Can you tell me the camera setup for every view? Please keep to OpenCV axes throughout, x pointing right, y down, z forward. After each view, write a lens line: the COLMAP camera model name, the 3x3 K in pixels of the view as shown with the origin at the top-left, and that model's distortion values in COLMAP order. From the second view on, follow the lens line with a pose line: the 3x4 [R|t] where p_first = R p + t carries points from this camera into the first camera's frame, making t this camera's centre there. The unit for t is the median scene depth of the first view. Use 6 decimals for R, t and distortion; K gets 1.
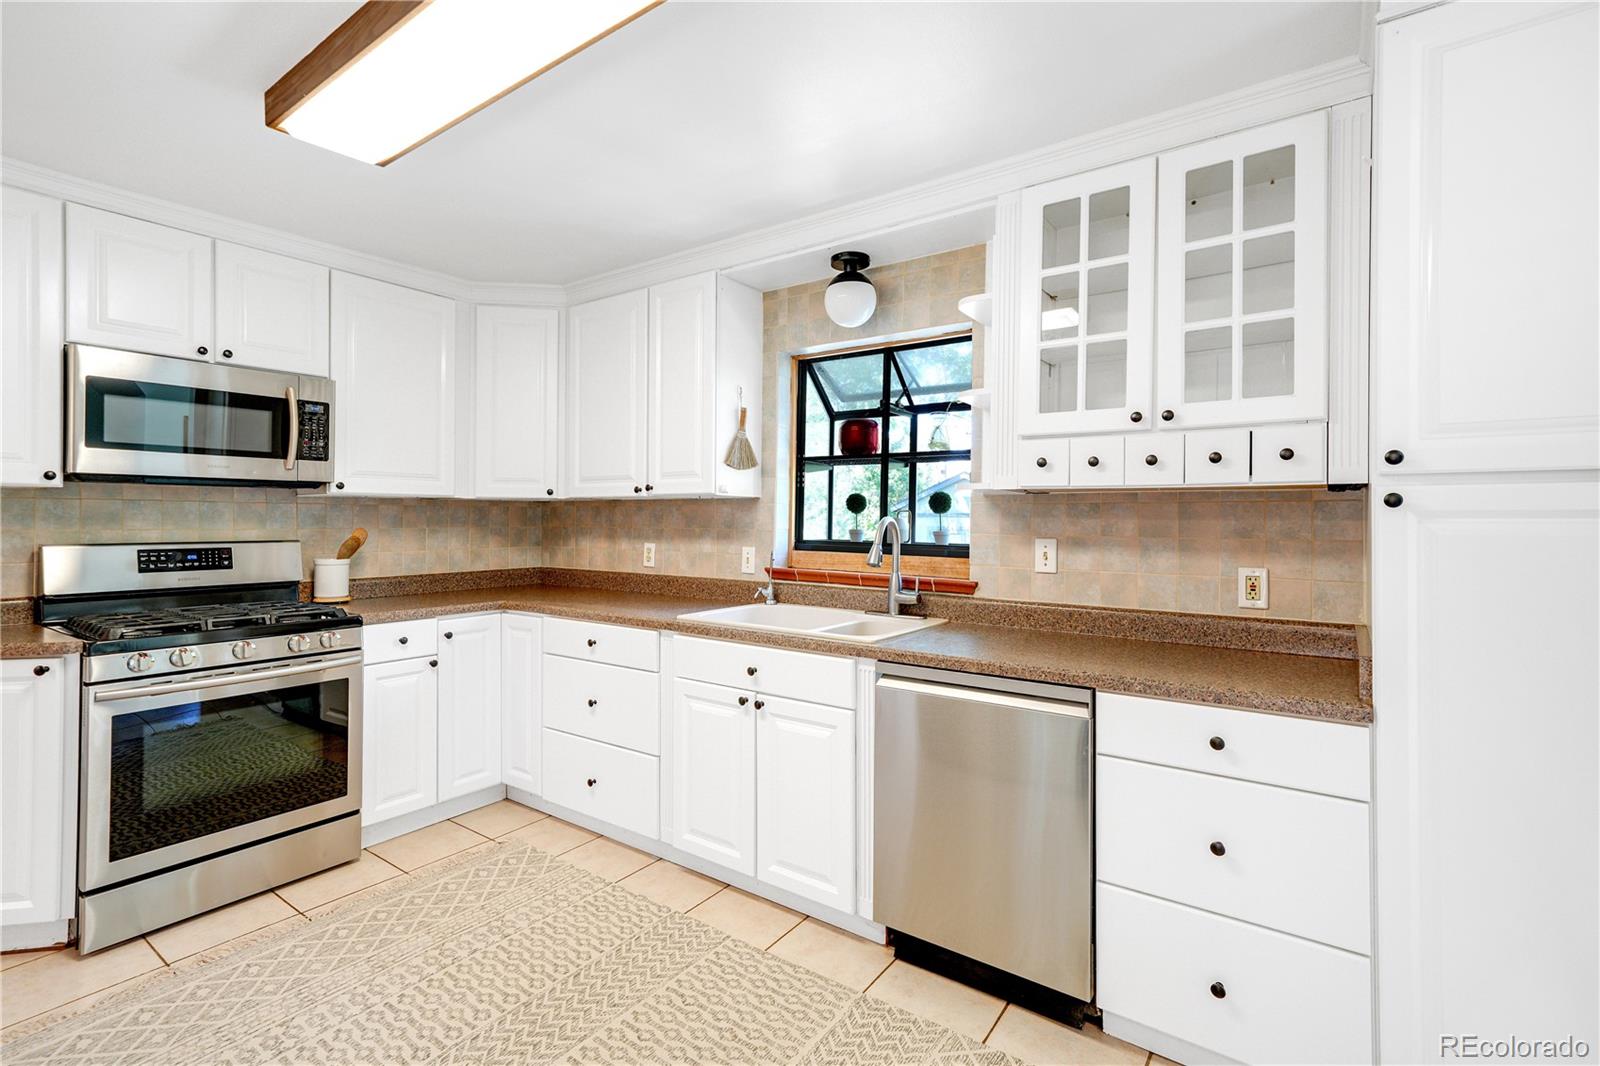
lens RADIAL K [[735.9, 0, 757.2], [0, 735.9, 515.9], [0, 0, 1]] dist [0.013048, -0.000479]
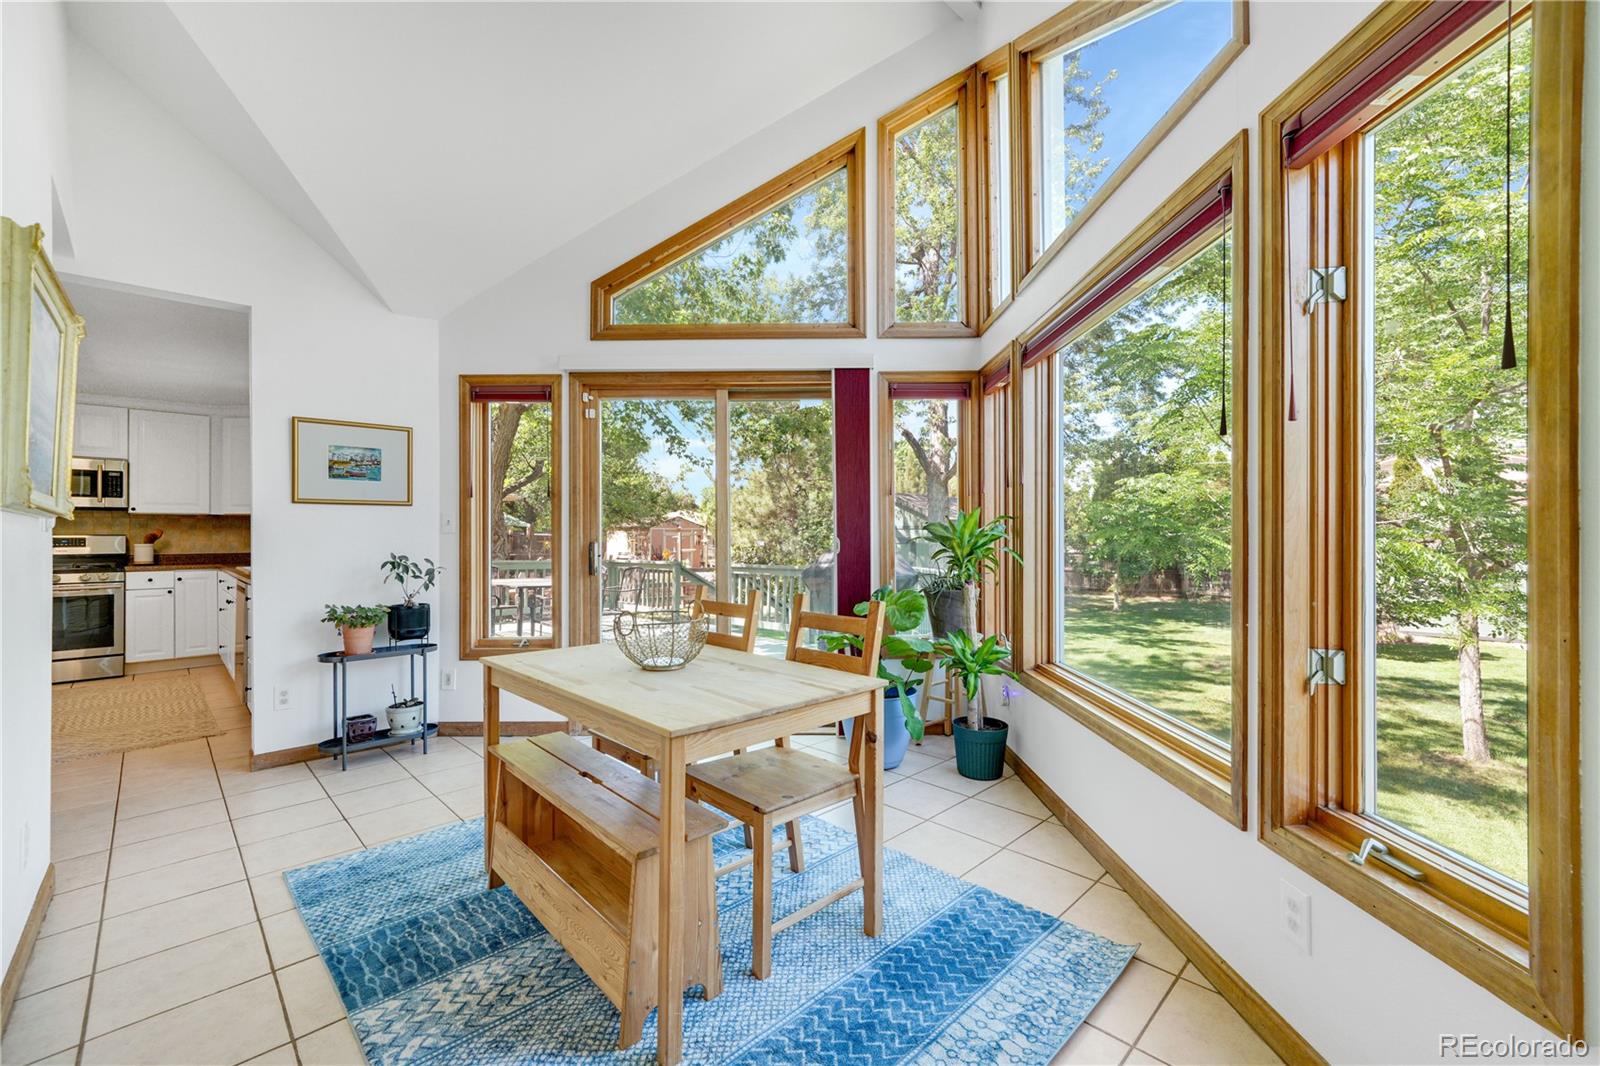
lens RADIAL K [[651.4, 0, 794.7], [0, 651.4, 538.6], [0, 0, 1]] dist [-0.002702, -0.000225]
pose [[0.990460, -0.007000, -0.137621, 1.806227], [0.008083, 0.999941, 0.007308, 0.052704], [0.137562, -0.008351, 0.990458, -0.691664]]
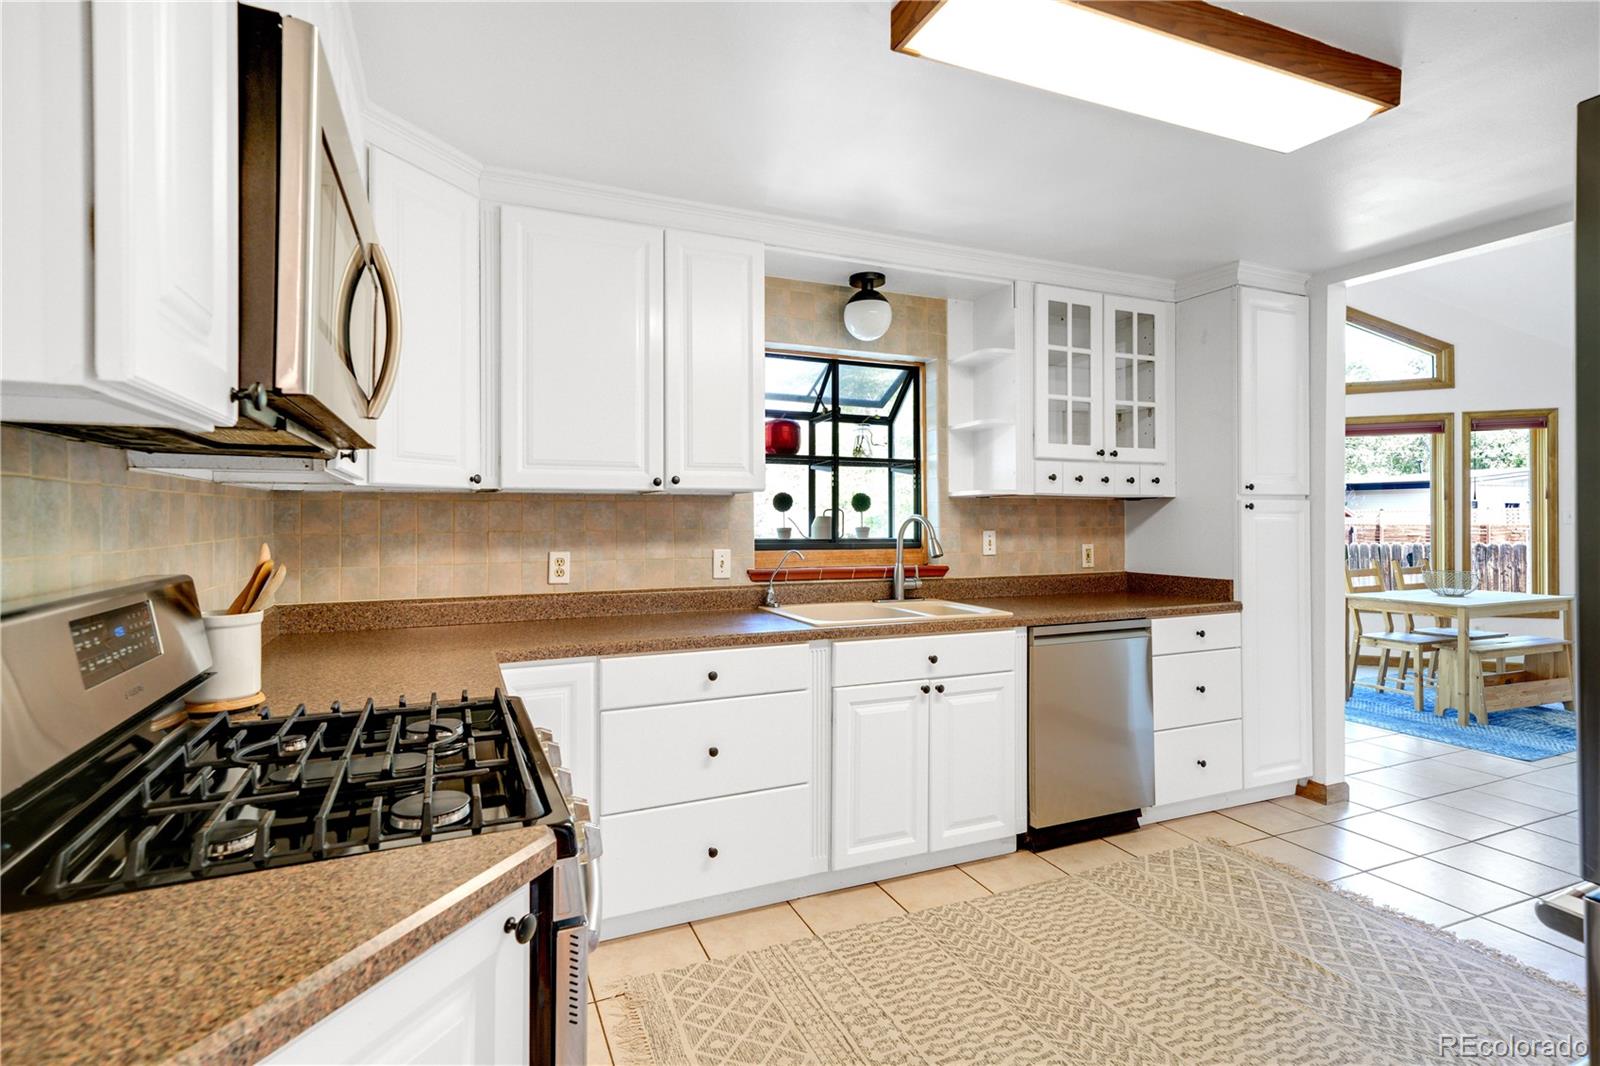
lens RADIAL K [[817.7, 0, 749.5], [0, 817.7, 515.1], [0, 0, 1]] dist [0.005918, 0.001798]
pose [[0.492711, -0.002895, 0.870188, -1.014160], [0.002355, 0.999995, 0.001993, -0.001540], [-0.870190, 0.001068, 0.492716, 0.558751]]
